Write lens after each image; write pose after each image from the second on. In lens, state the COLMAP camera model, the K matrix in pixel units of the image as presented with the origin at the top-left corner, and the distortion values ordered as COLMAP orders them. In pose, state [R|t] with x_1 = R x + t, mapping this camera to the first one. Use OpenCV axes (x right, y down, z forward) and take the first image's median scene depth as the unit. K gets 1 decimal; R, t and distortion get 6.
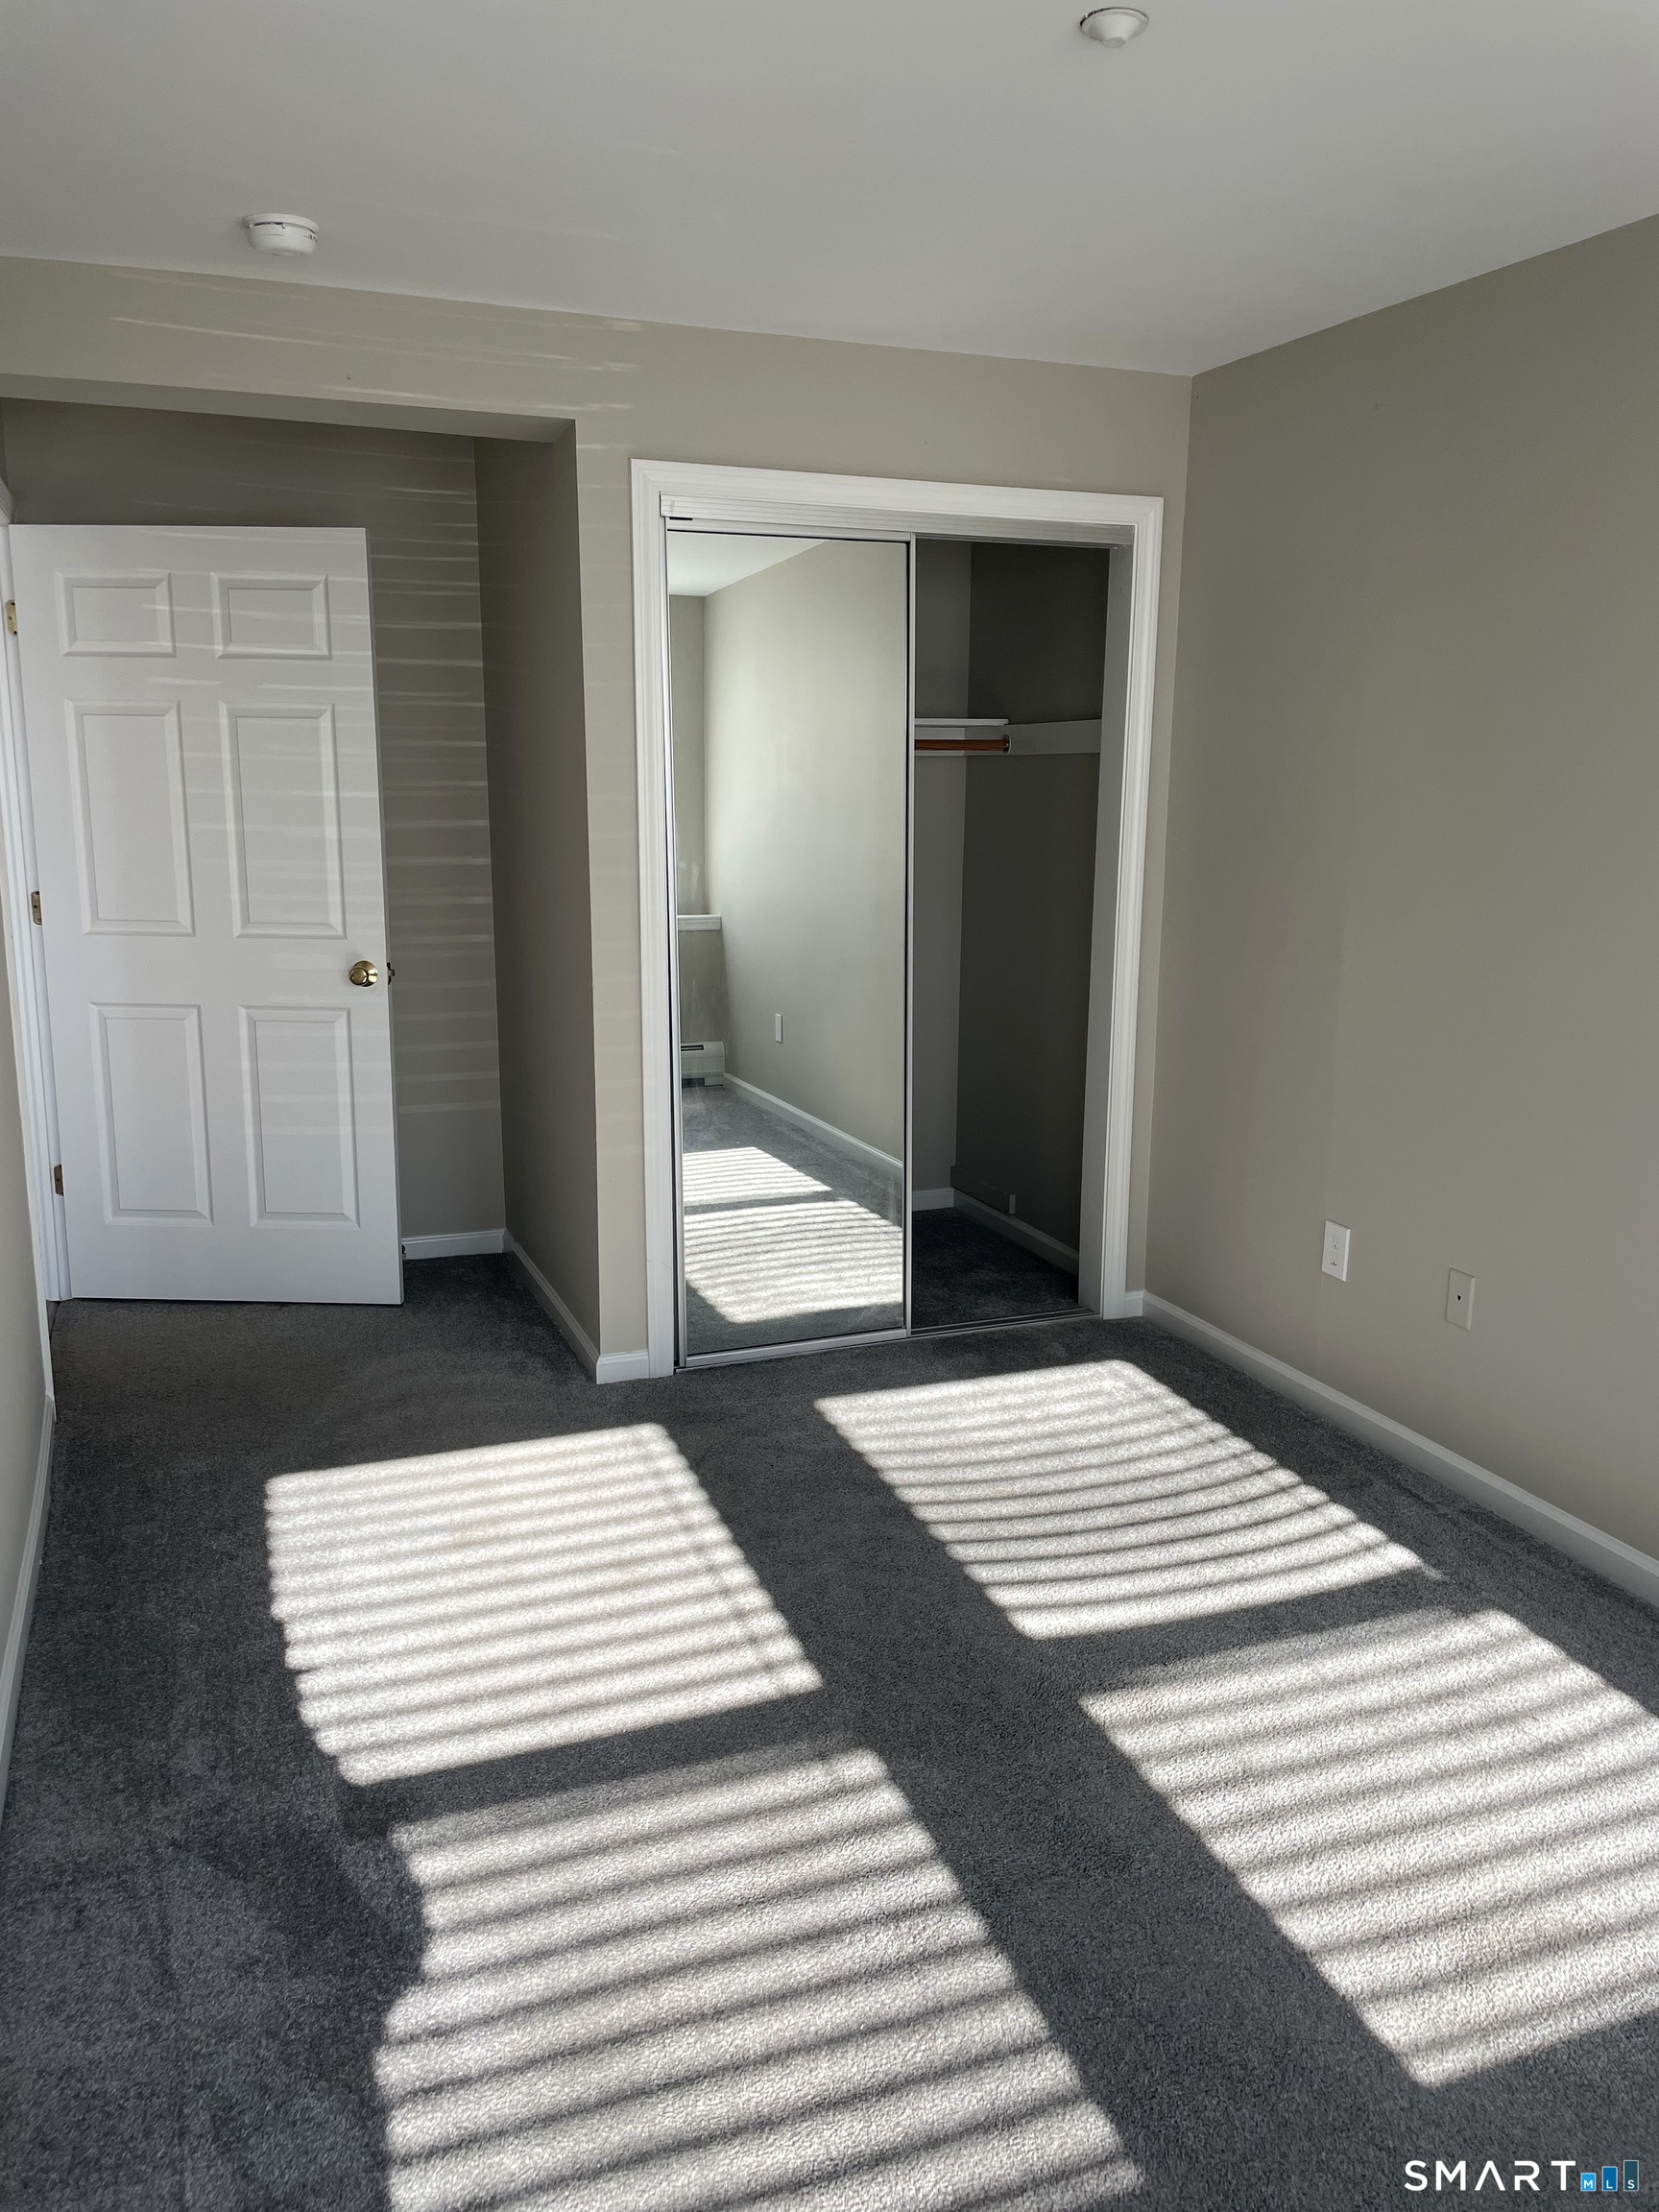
lens RADIAL K [[1685.9, 0, 826.8], [0, 1685.9, 1105.5], [0, 0, 1]] dist [0.060658, -0.006755]
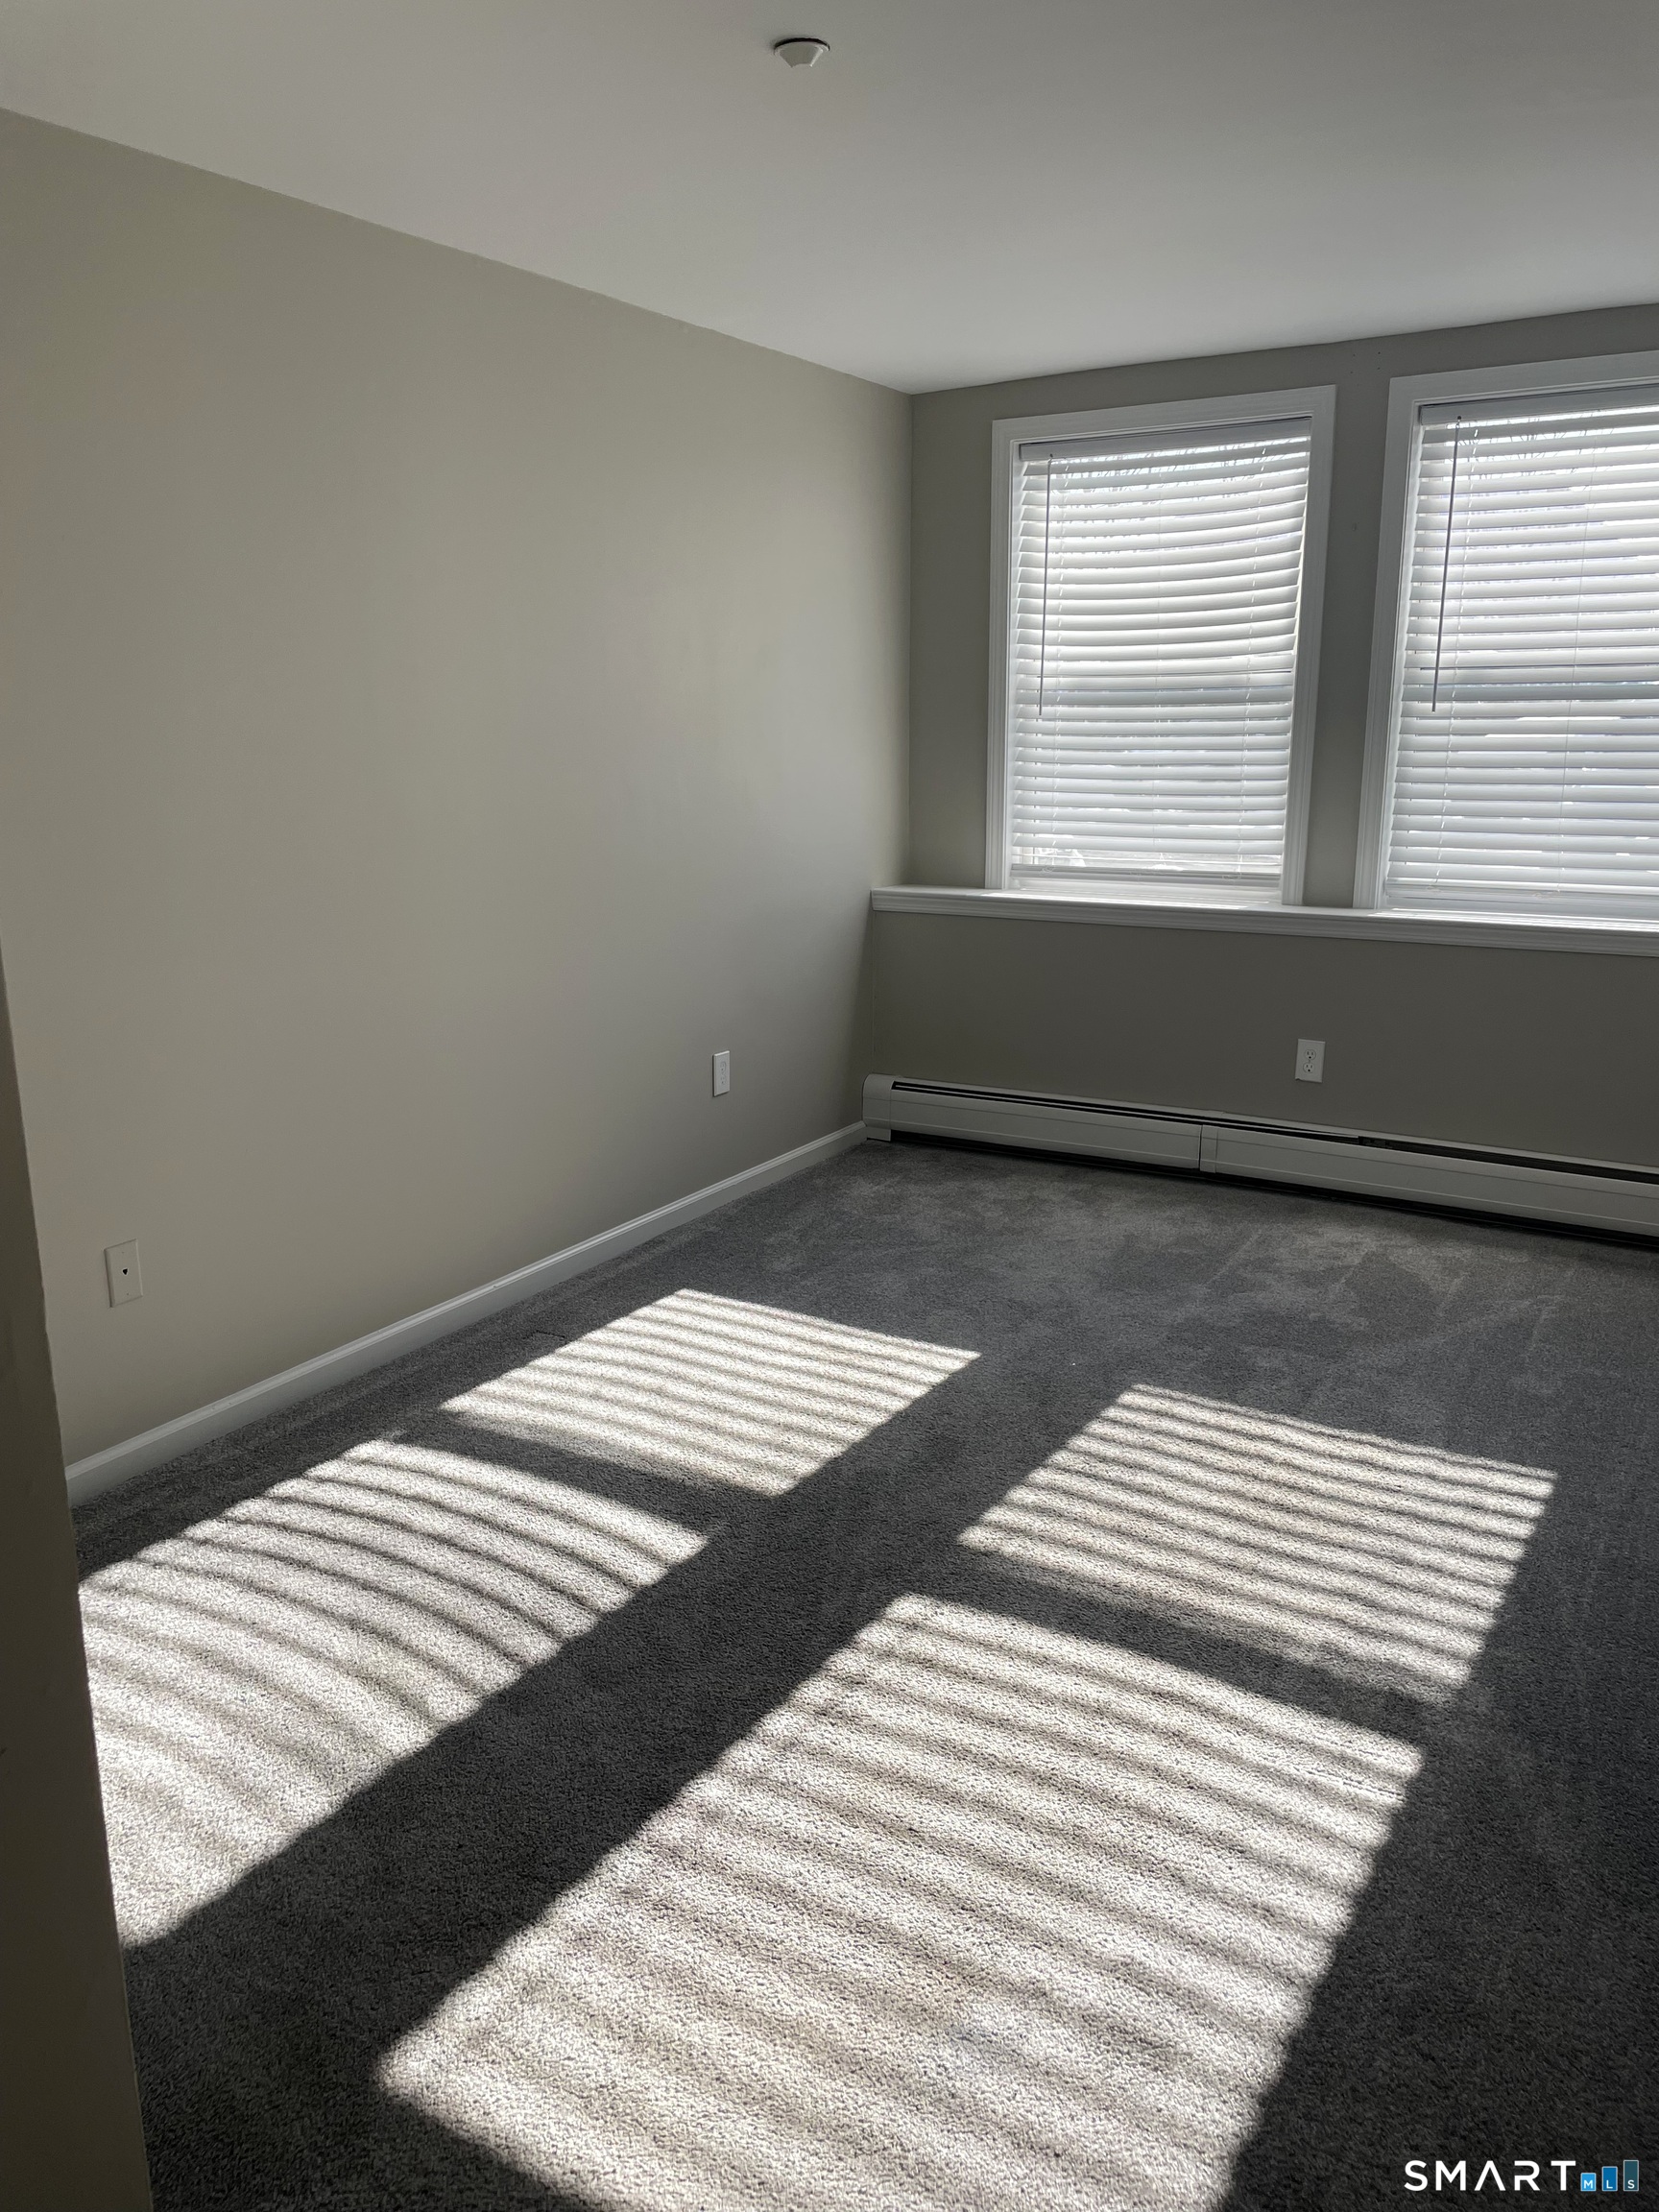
lens RADIAL K [[1685.9, 0, 822.7], [0, 1685.9, 1112.4], [0, 0, 1]] dist [0.060658, -0.006755]
pose [[-0.629583, -0.176044, 0.756726, -0.679047], [0.159495, 0.923960, 0.347647, -0.281381], [-0.760386, 0.339567, -0.553632, 1.480938]]
